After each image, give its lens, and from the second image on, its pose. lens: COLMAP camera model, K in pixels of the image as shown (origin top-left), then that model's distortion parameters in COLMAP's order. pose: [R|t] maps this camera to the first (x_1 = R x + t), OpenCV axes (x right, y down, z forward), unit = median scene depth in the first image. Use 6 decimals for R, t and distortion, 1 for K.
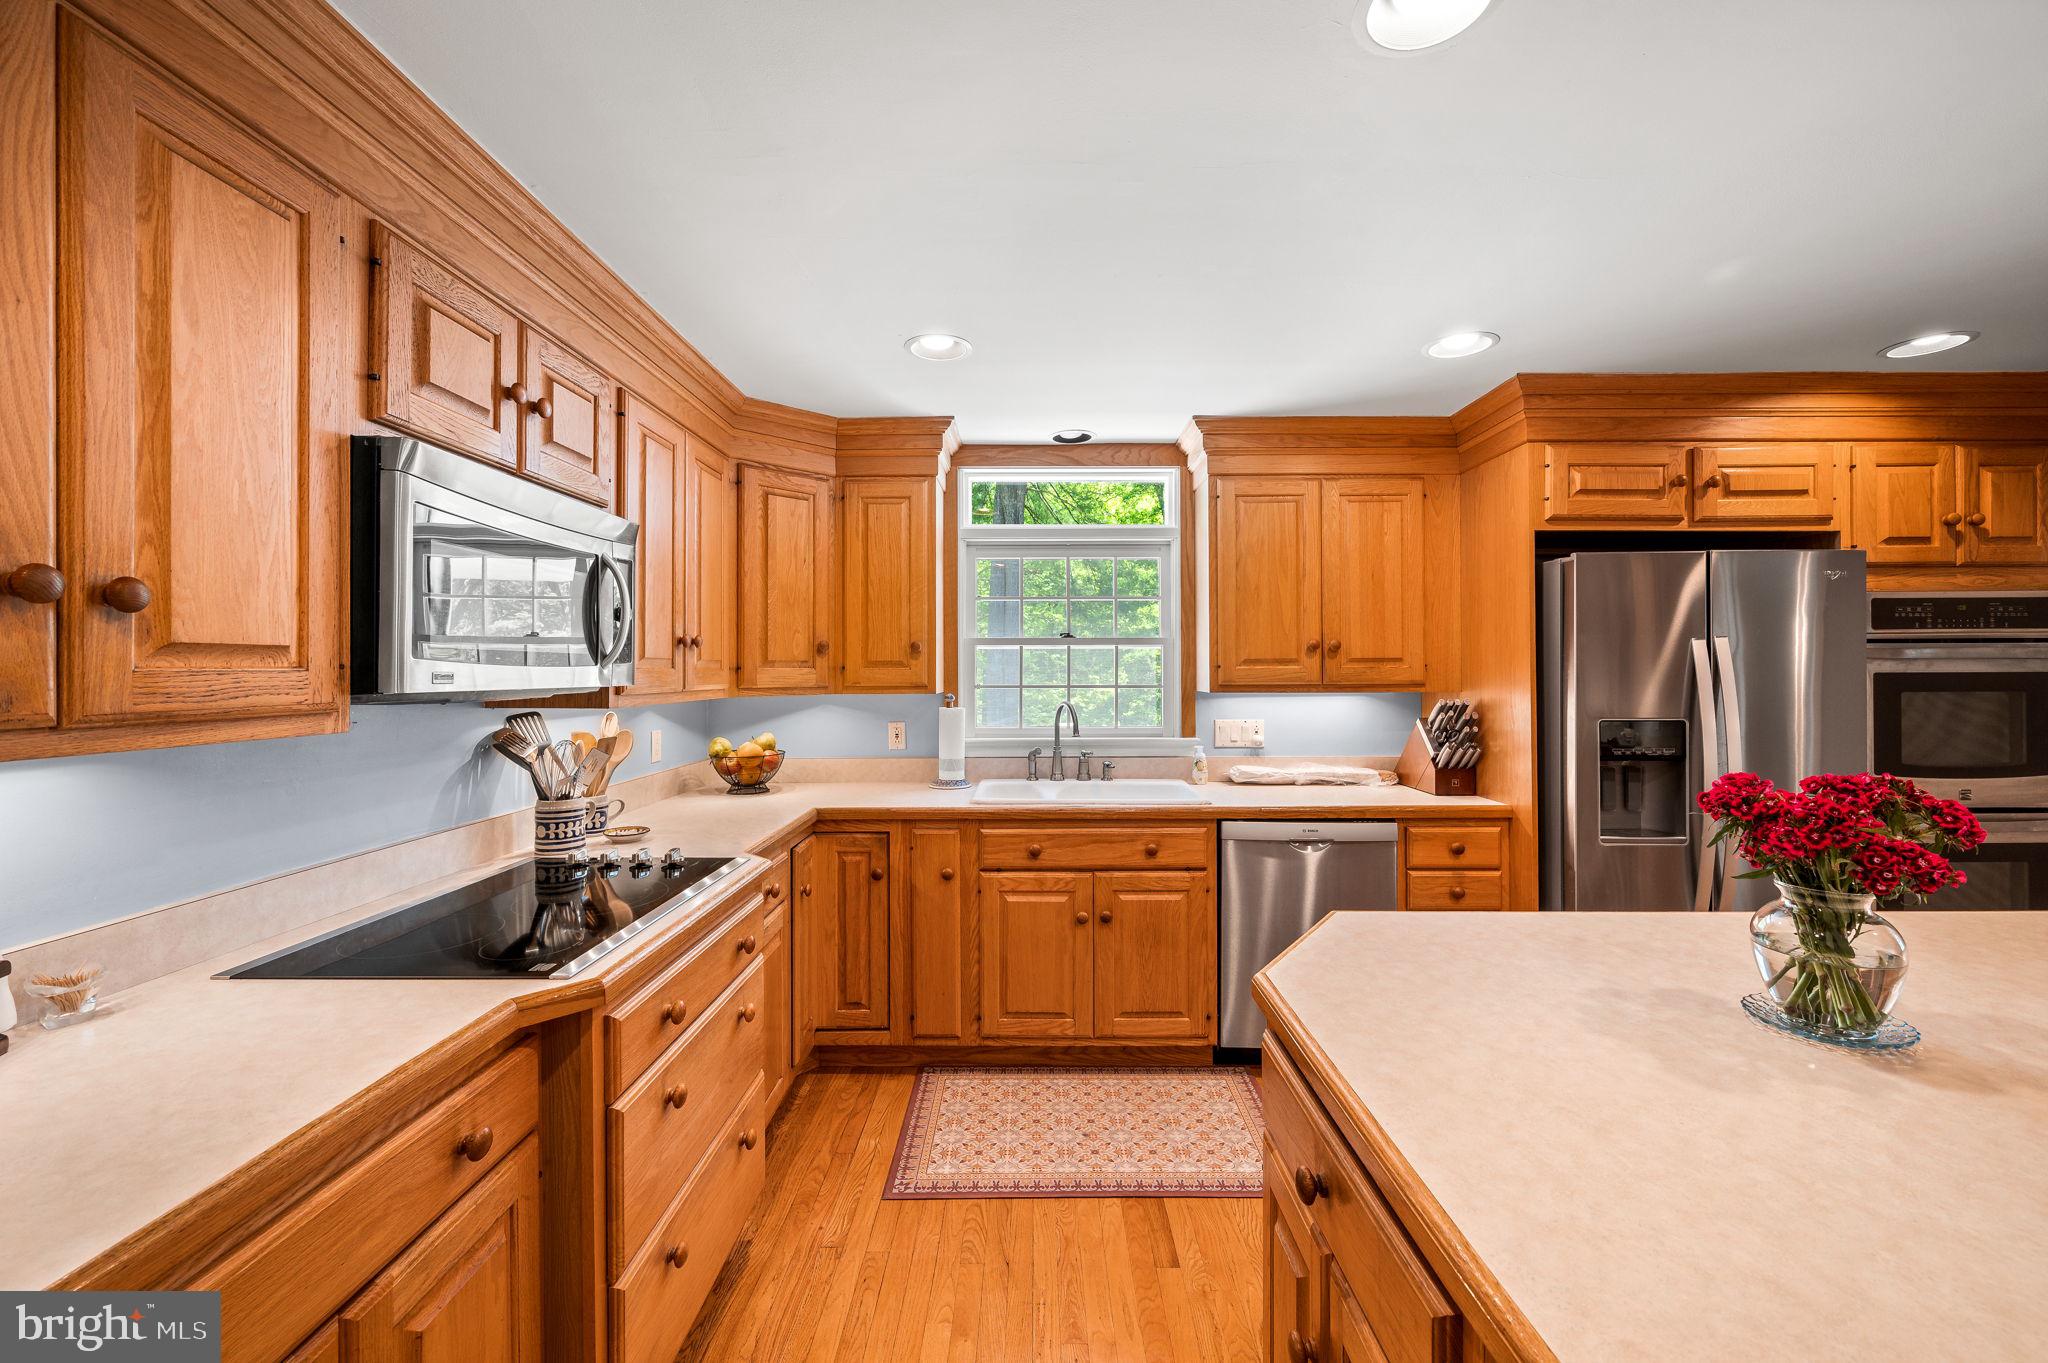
lens RADIAL K [[806.3, 0, 1018.7], [0, 806.3, 665.9], [0, 0, 1]] dist [-0.000787, -0.000354]
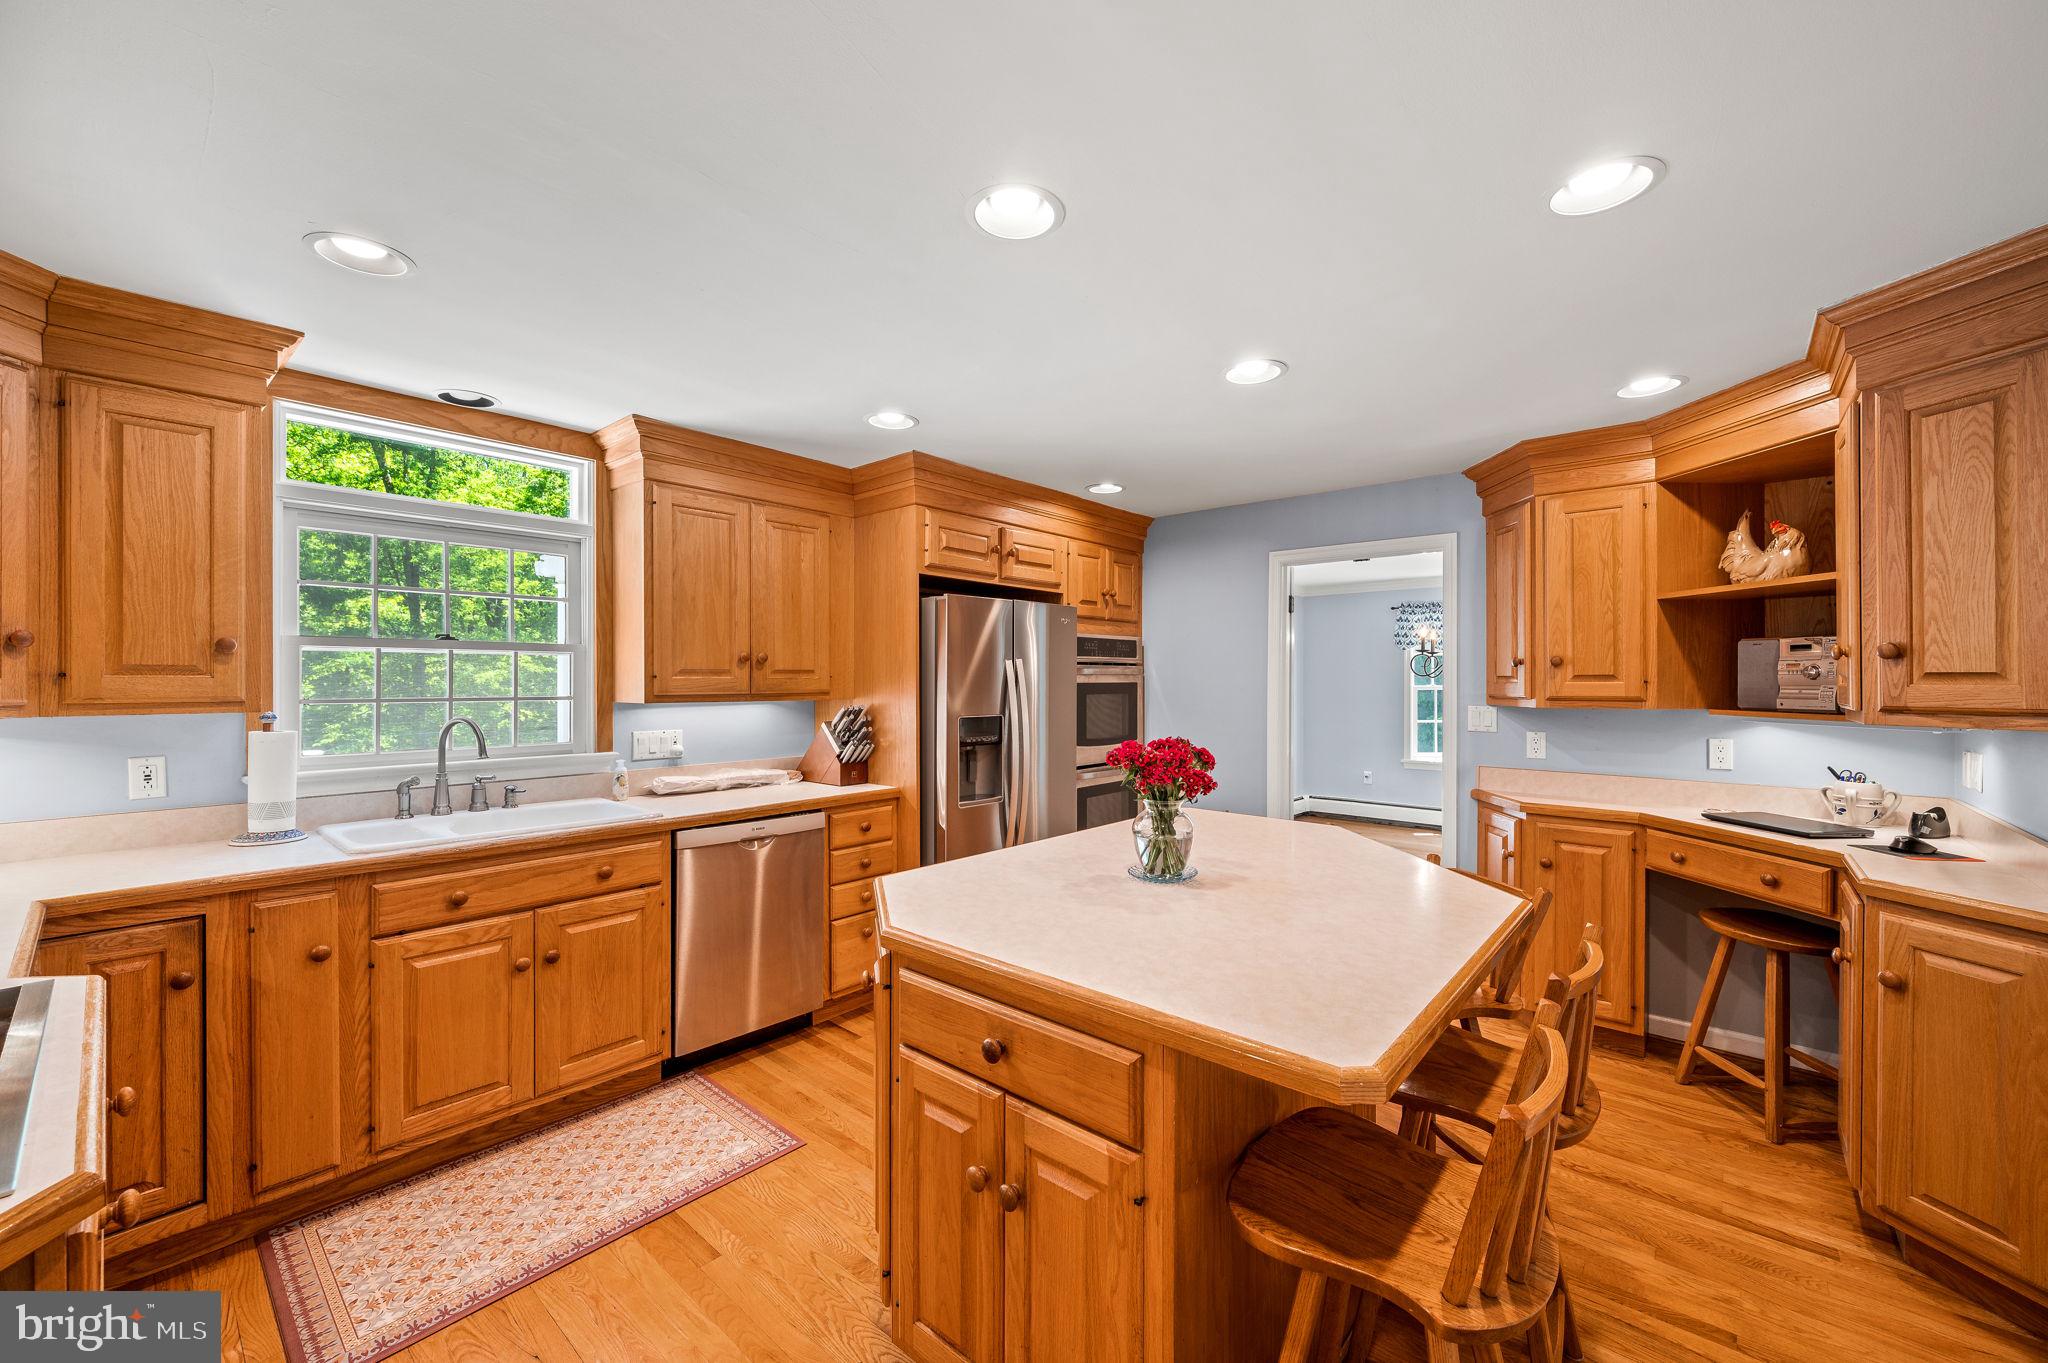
lens RADIAL K [[806.3, 0, 1025.1], [0, 806.3, 683.8], [0, 0, 1]] dist [-0.000787, -0.000354]
pose [[0.647949, -0.000966, 0.761683, -0.229264], [-0.004785, 0.999974, 0.005339, 0.002413], [-0.761668, -0.007104, 0.647928, 0.024822]]
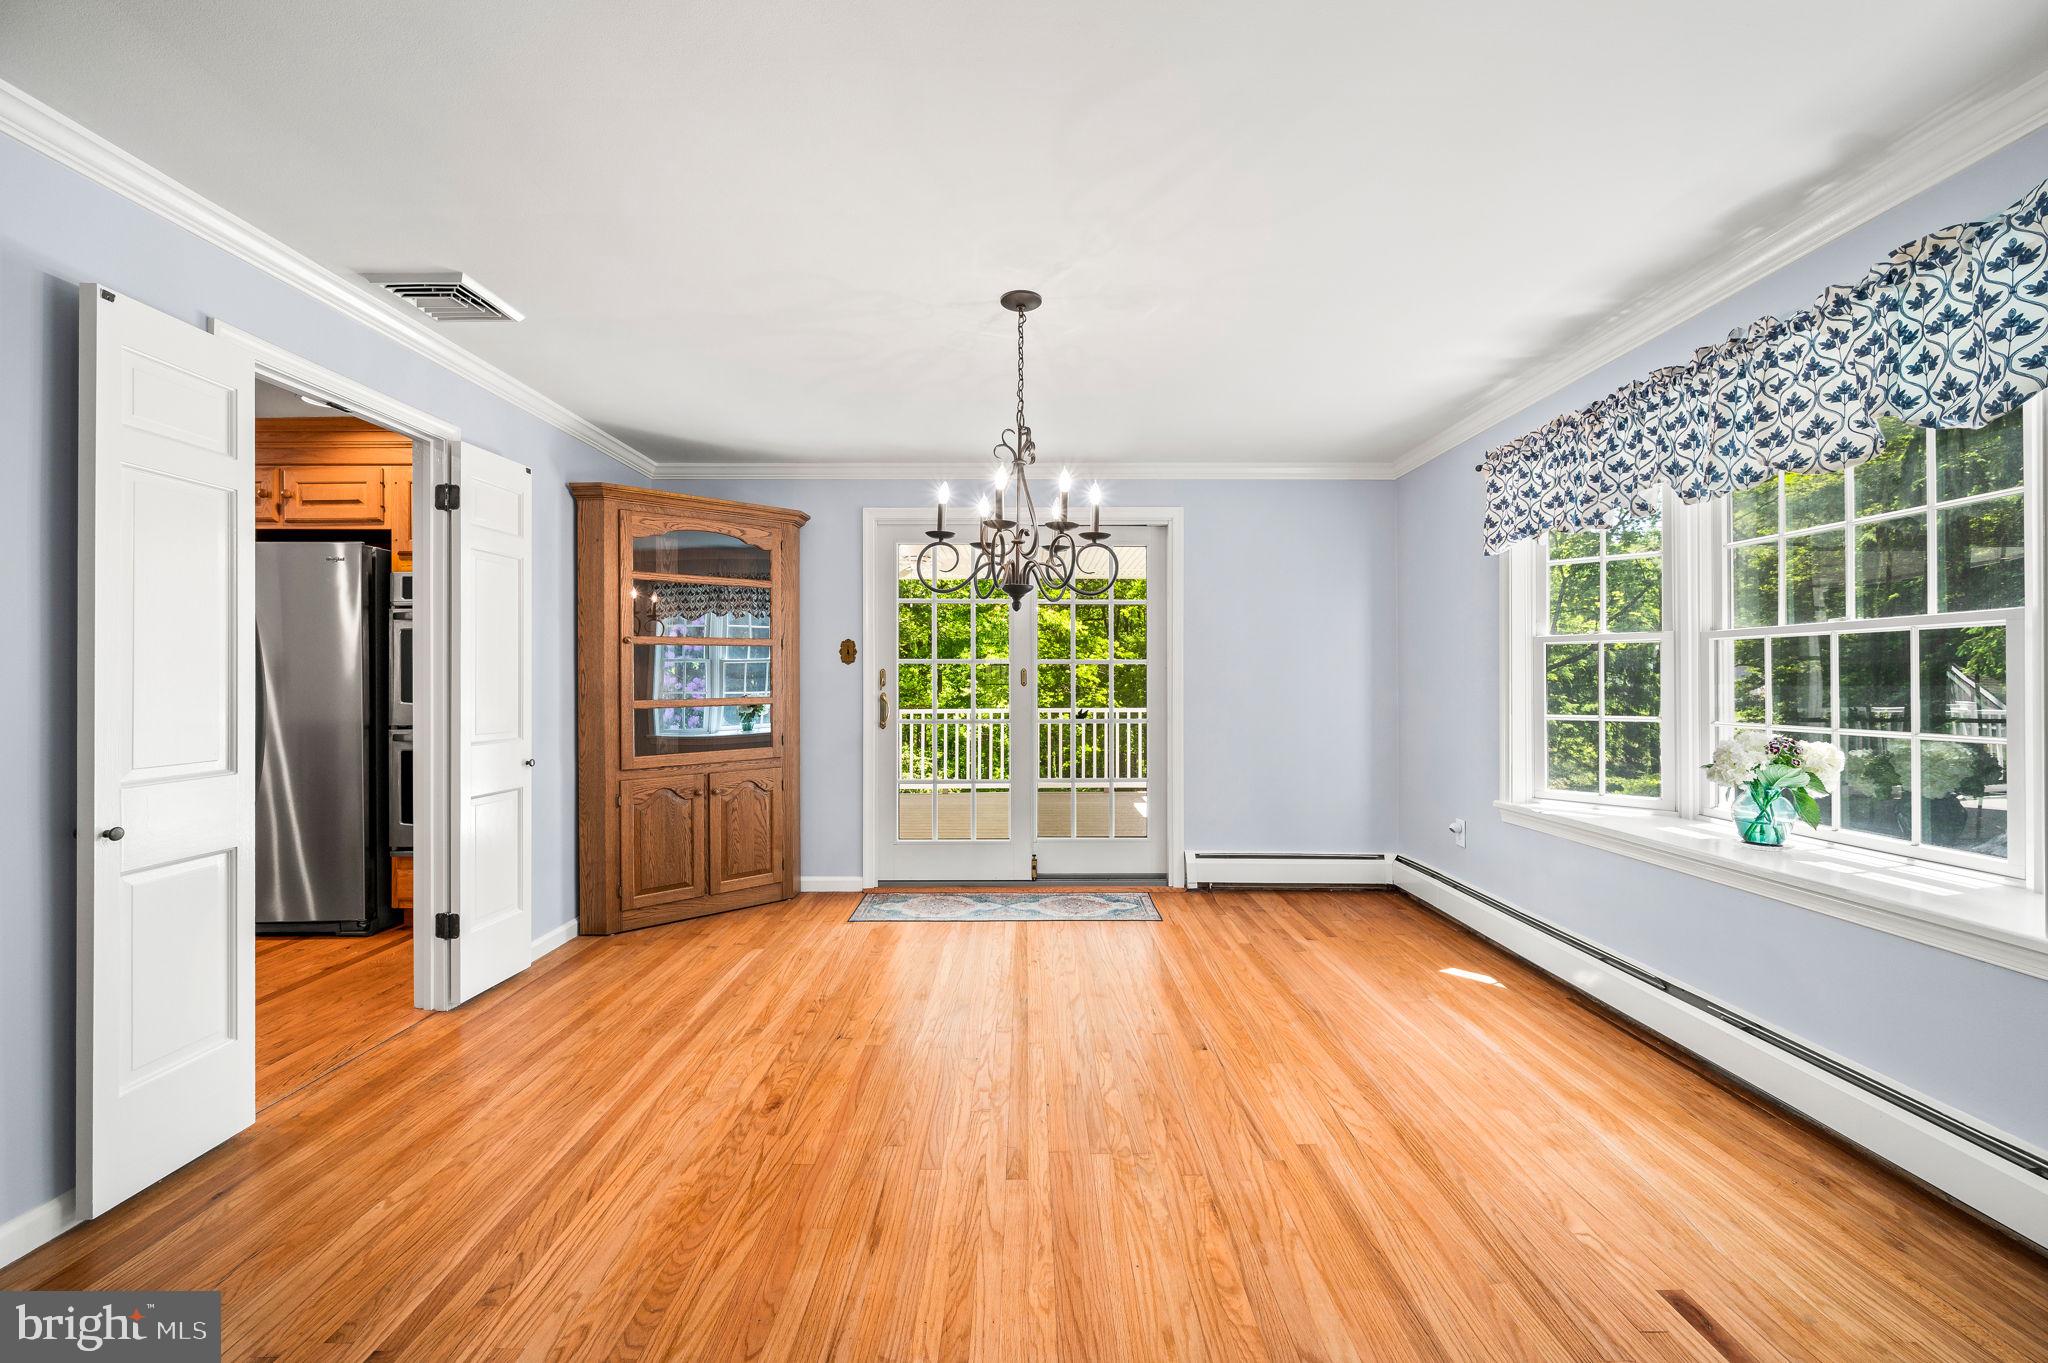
lens RADIAL K [[826.2, 0, 1035.6], [0, 826.2, 673.4], [0, 0, 1]] dist [-0.000757, -0.000645]
pose [[0.999899, 0.002789, 0.013927, 2.050852], [-0.002662, 0.999955, -0.009081, 0.092129], [-0.013951, 0.009043, 0.999862, -0.451116]]
